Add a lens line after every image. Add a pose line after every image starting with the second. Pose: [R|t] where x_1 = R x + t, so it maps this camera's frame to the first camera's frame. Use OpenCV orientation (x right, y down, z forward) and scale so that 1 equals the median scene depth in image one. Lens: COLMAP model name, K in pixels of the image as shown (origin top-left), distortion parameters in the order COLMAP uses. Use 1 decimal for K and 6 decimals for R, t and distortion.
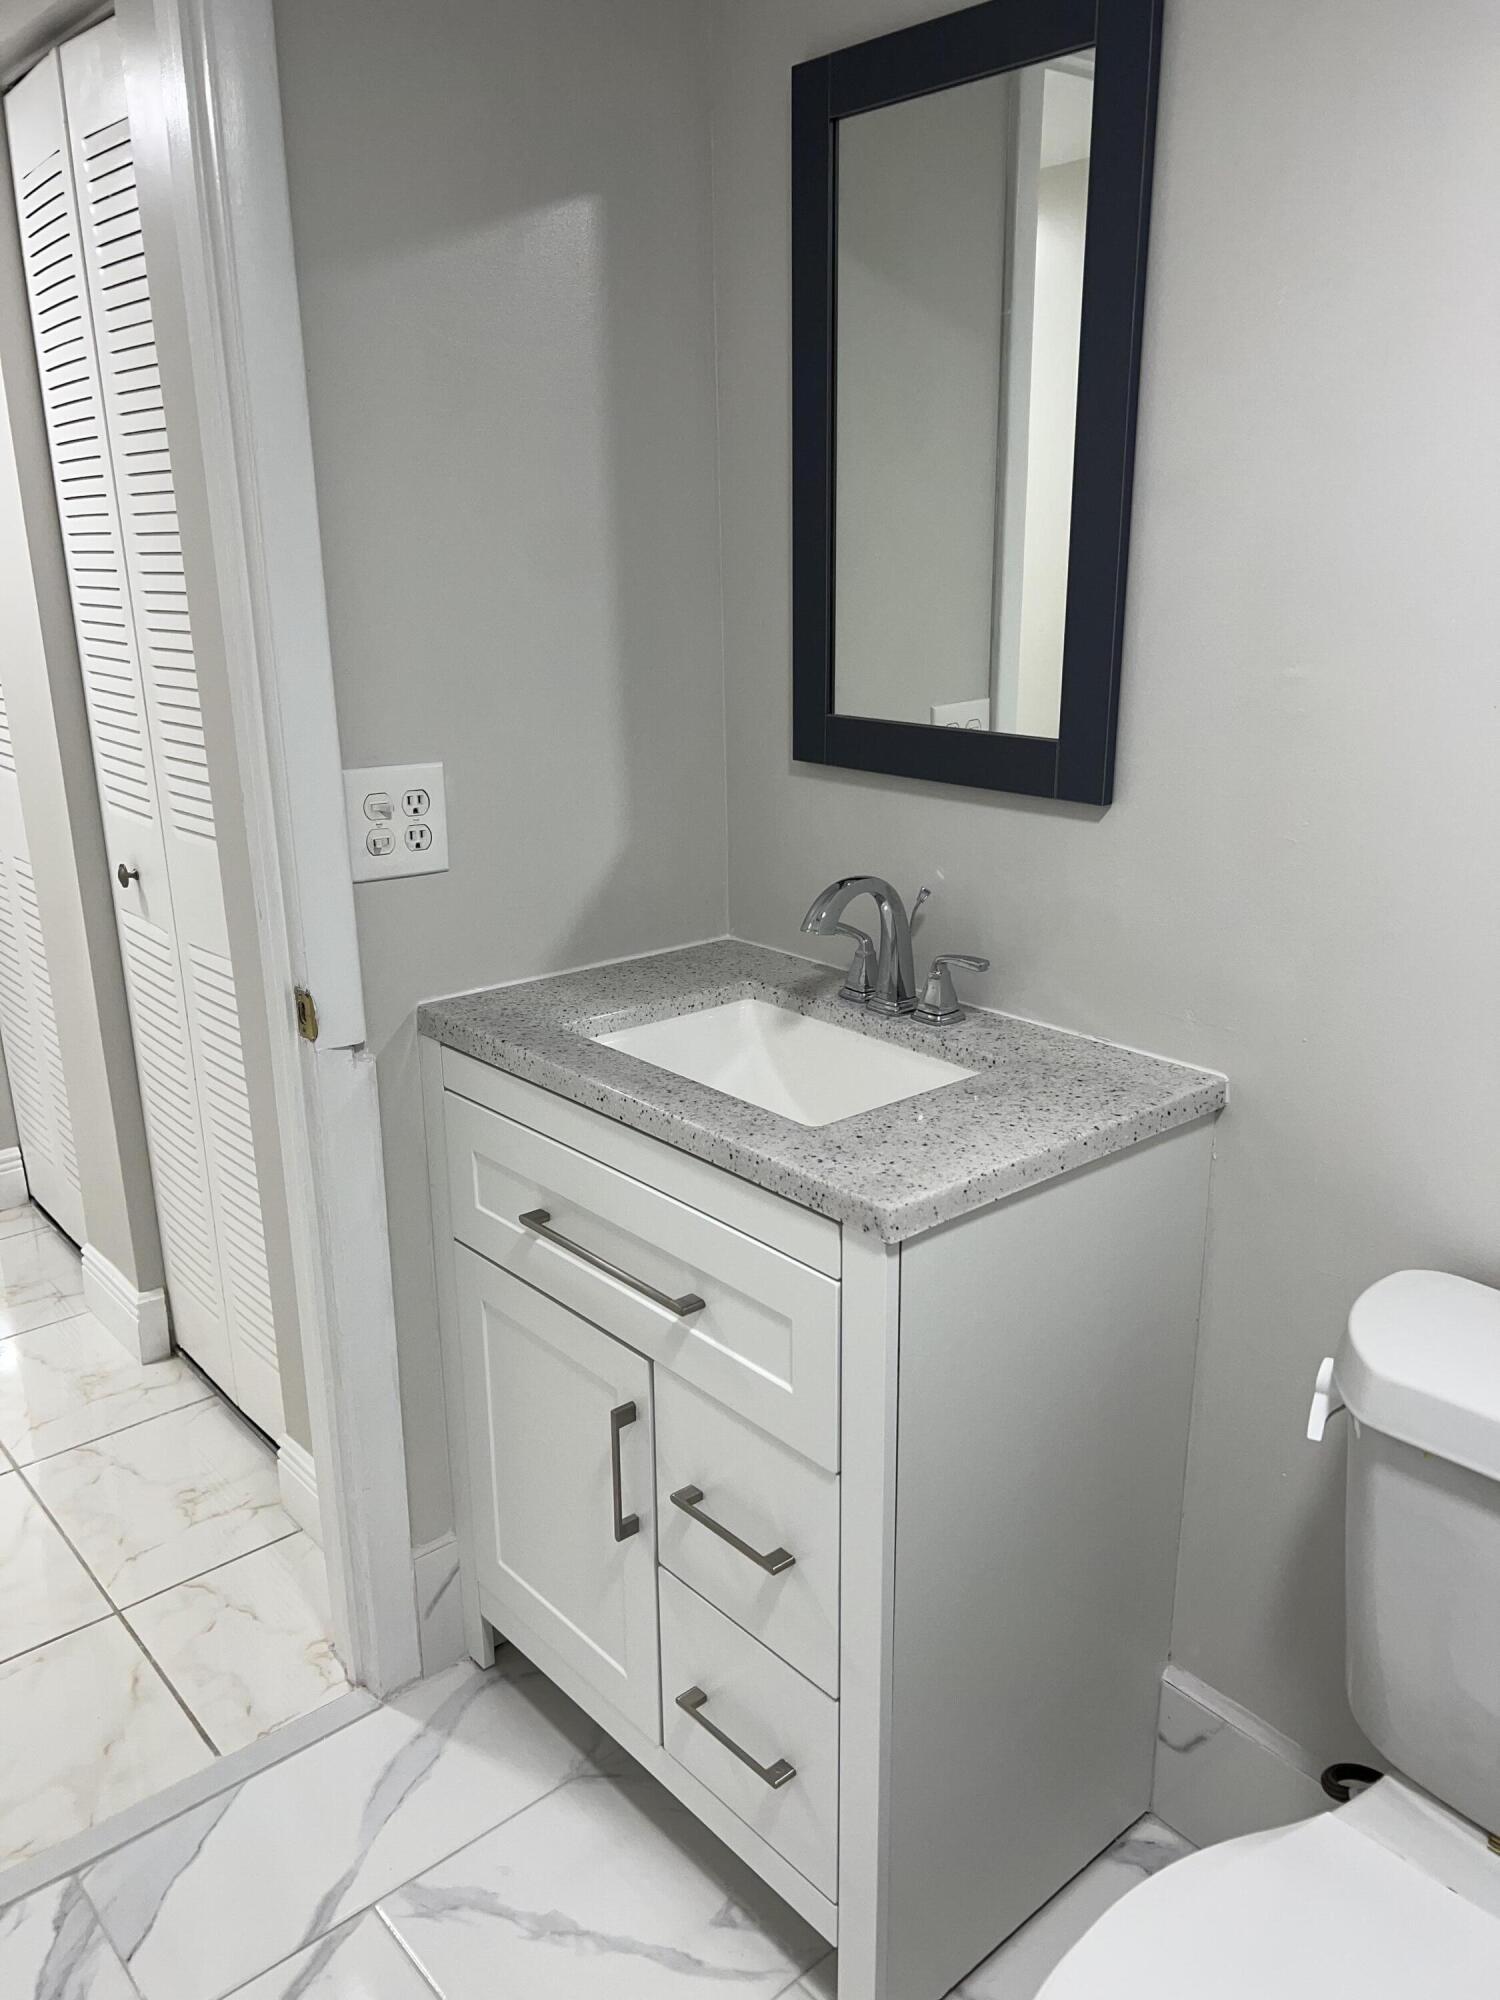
lens RADIAL K [[1501.6, 0, 761.9], [0, 1501.6, 989.5], [0, 0, 1]] dist [0.047229, -0.063275]
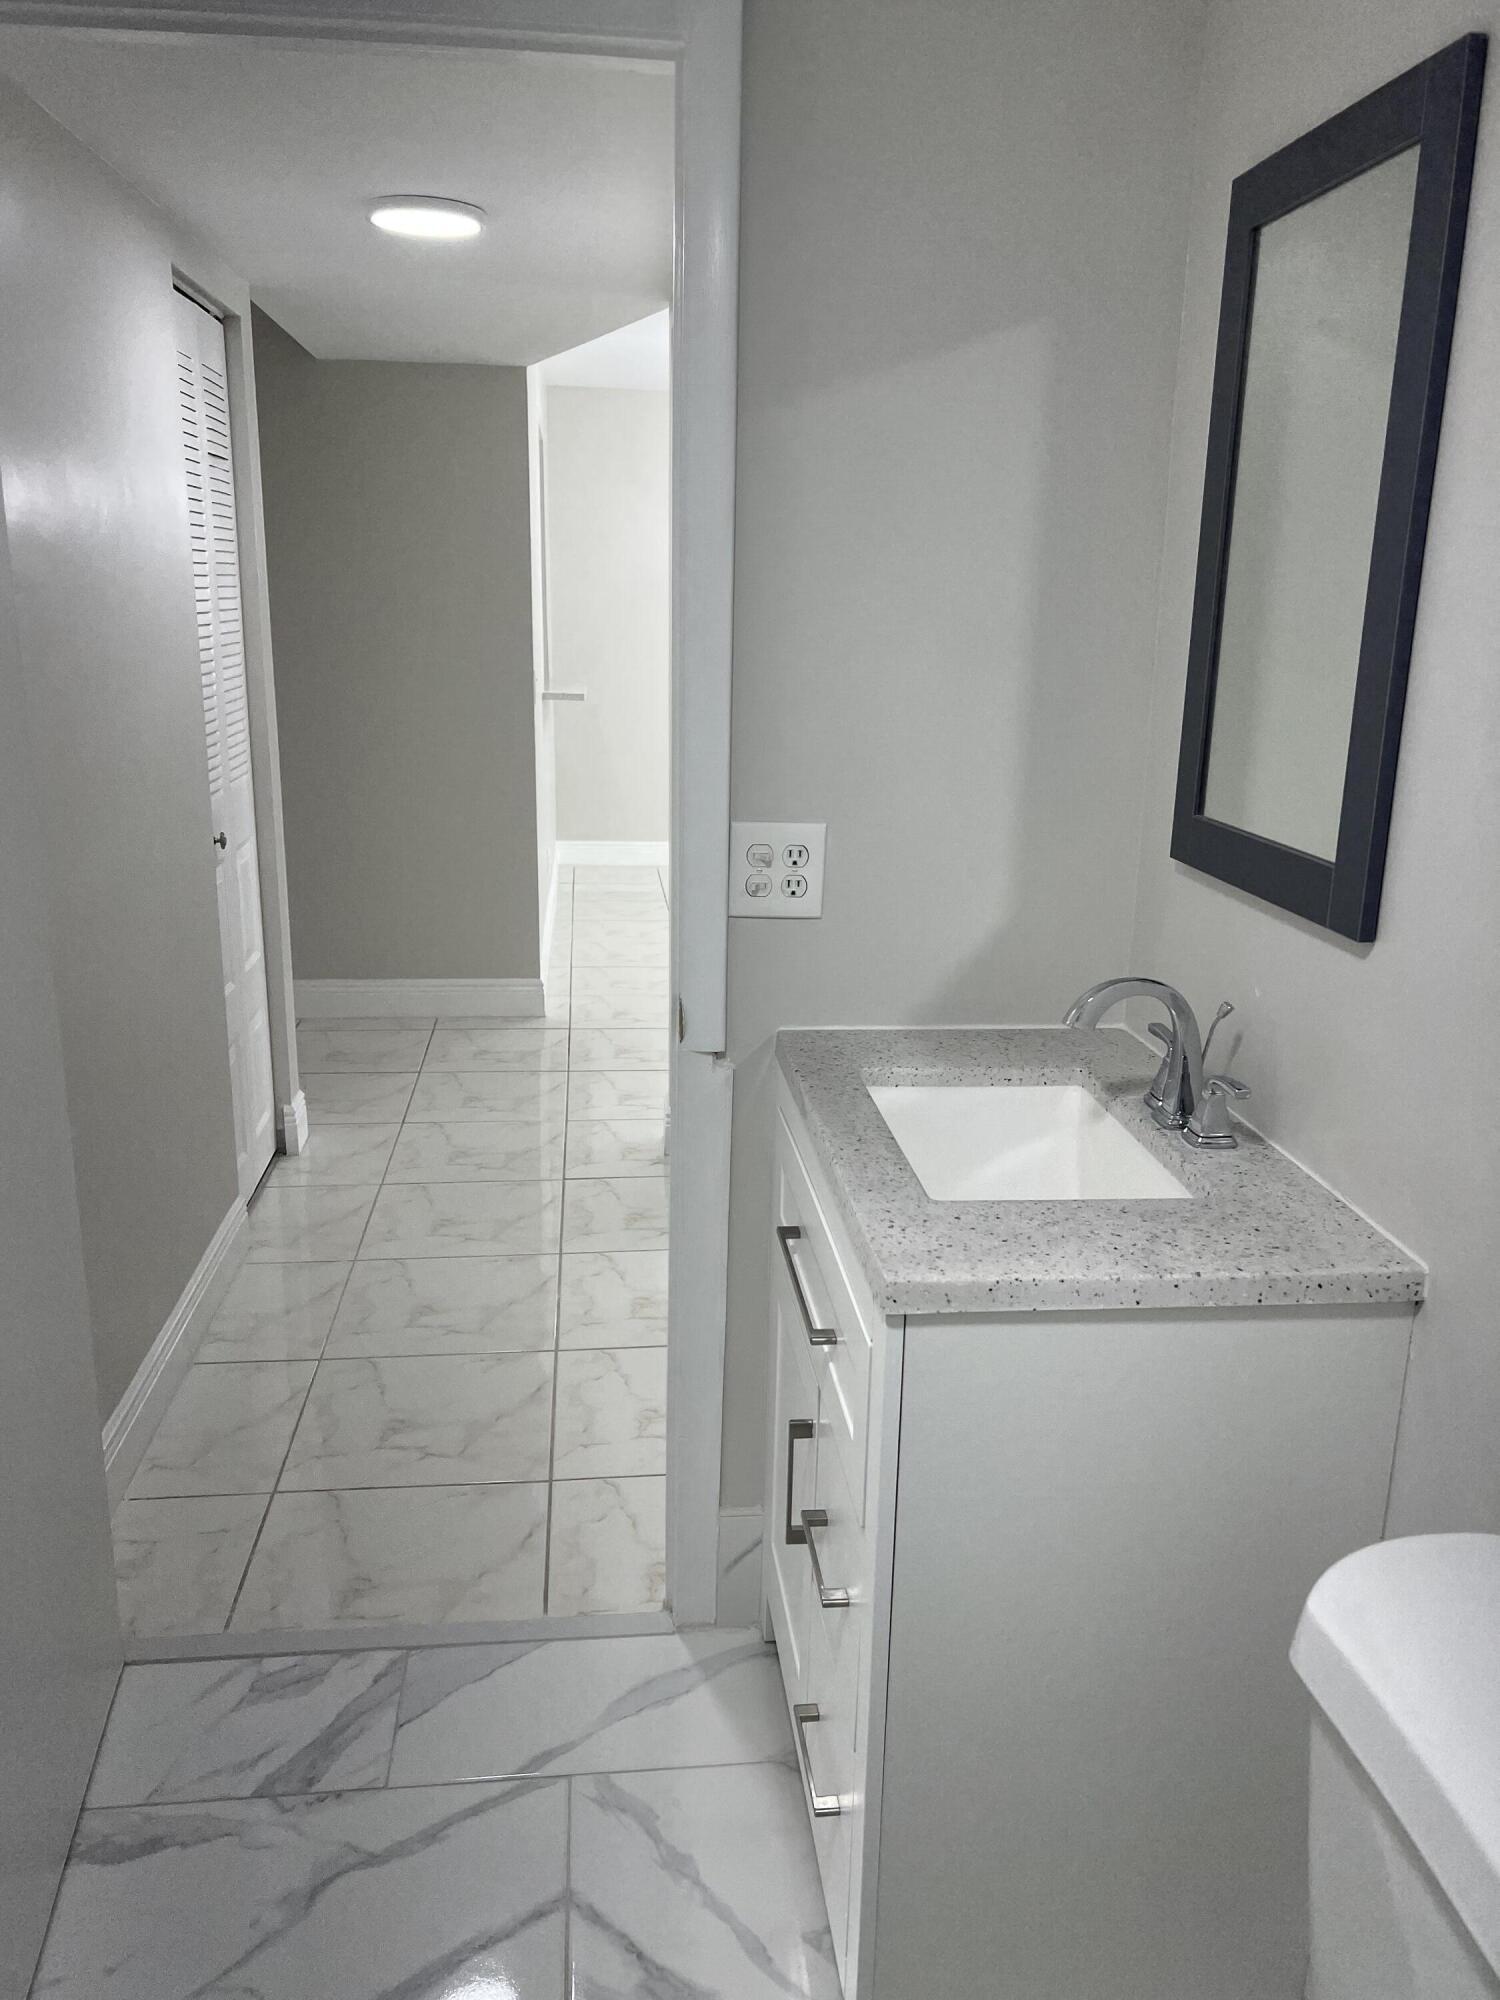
lens RADIAL K [[1501.6, 0, 726.1], [0, 1501.6, 955.3], [0, 0, 1]] dist [0.047229, -0.063275]
pose [[0.813002, 0.150354, -0.562513, 0.386116], [-0.182399, 0.983224, -0.000815, -0.039138], [0.552954, 0.103264, 0.826788, 0.030359]]
